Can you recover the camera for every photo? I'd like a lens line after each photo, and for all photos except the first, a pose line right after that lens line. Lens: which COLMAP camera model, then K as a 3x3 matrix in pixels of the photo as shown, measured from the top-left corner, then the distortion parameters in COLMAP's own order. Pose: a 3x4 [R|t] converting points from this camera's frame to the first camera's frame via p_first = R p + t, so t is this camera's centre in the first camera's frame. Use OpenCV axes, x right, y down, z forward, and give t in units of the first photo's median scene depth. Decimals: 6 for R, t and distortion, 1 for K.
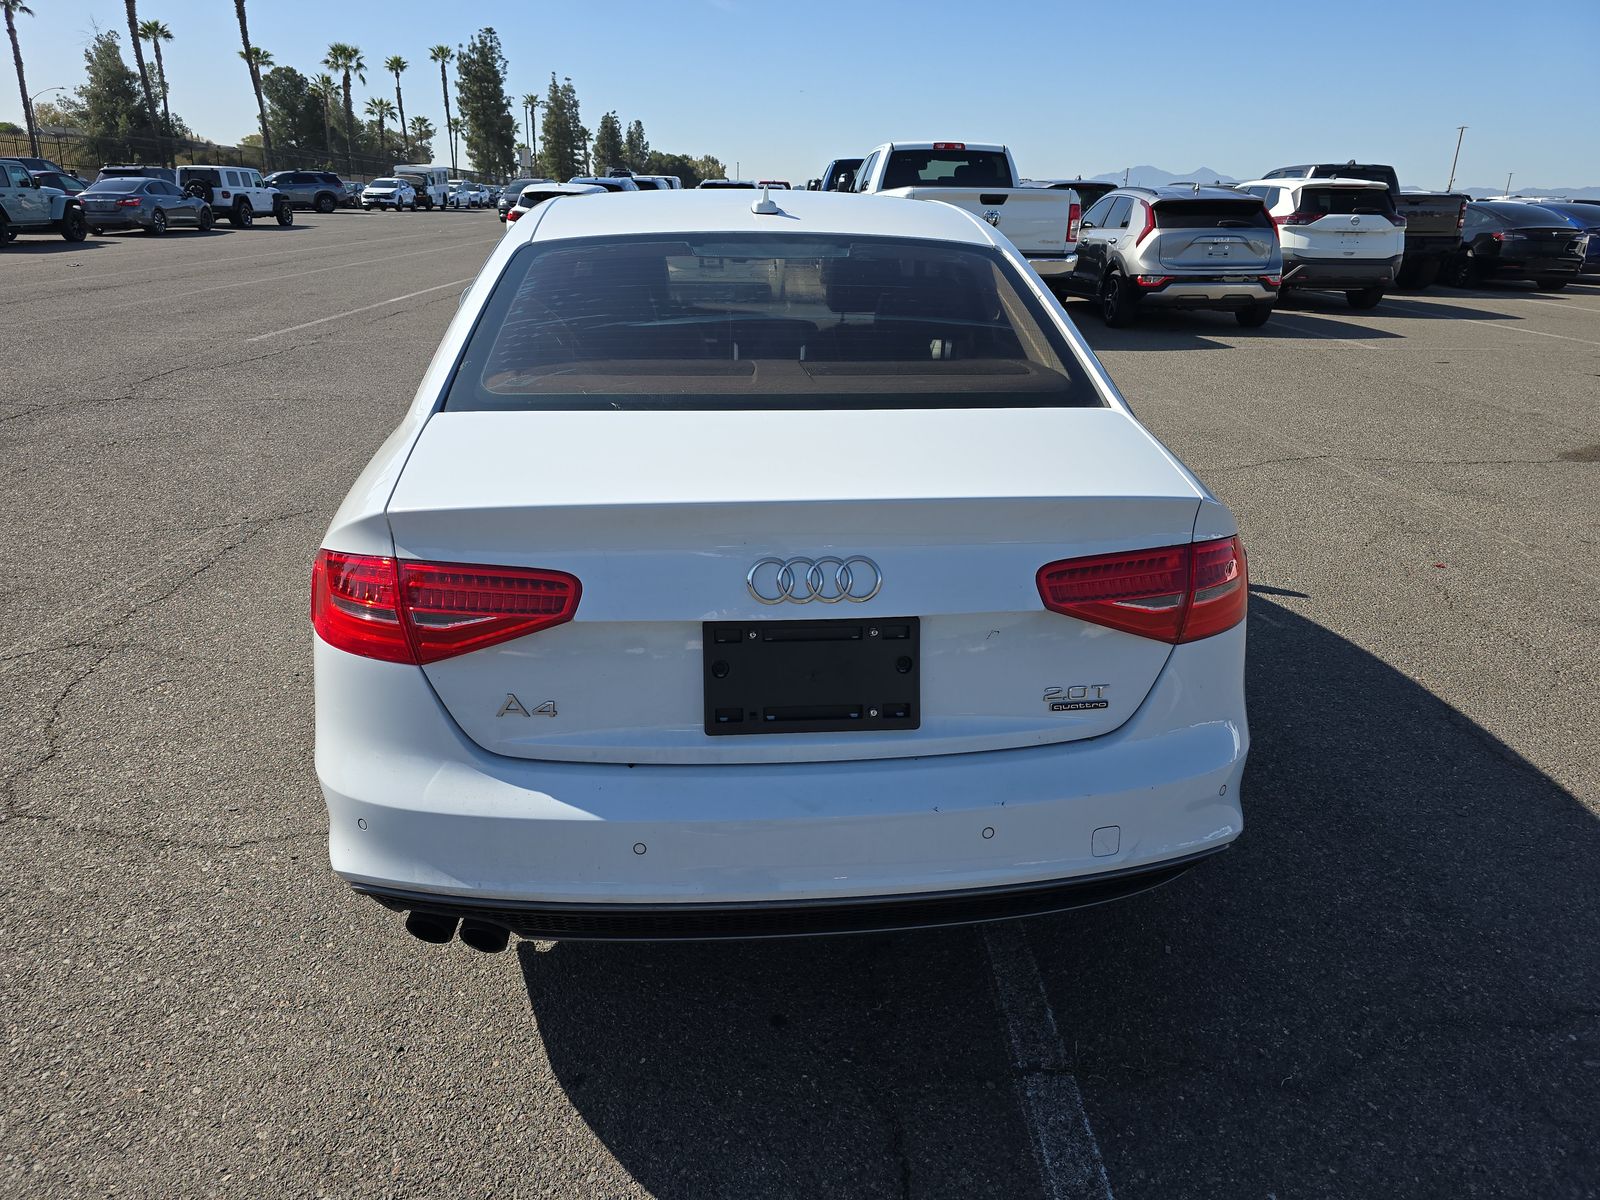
lens RADIAL K [[1079.6, 0, 801.9], [0, 1079.6, 598.4], [0, 0, 1]] dist [0.029483, -0.036681]
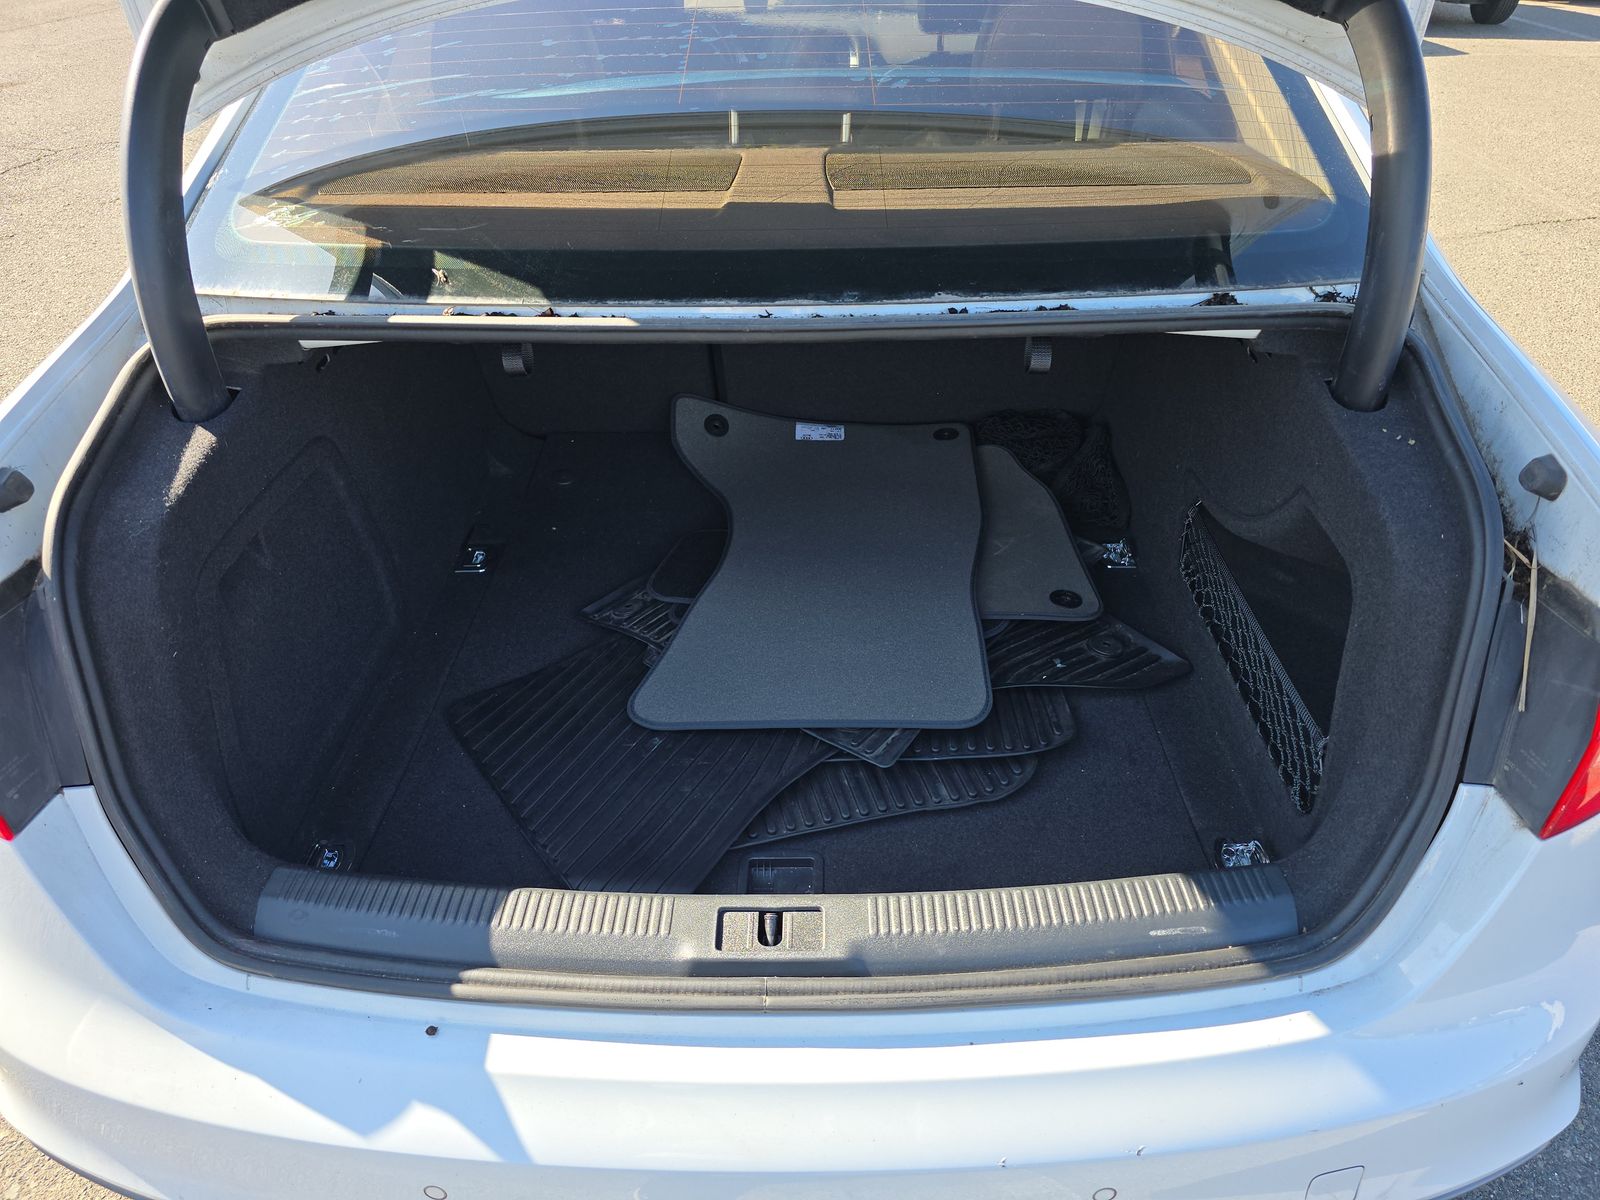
lens RADIAL K [[1079.6, 0, 797.6], [0, 1079.6, 600.5], [0, 0, 1]] dist [0.029483, -0.036681]
pose [[0.993739, 0.037433, -0.105268, 0.020326], [-0.011152, 0.970730, 0.239916, -0.050898], [0.111167, -0.237240, 0.965070, 0.157681]]
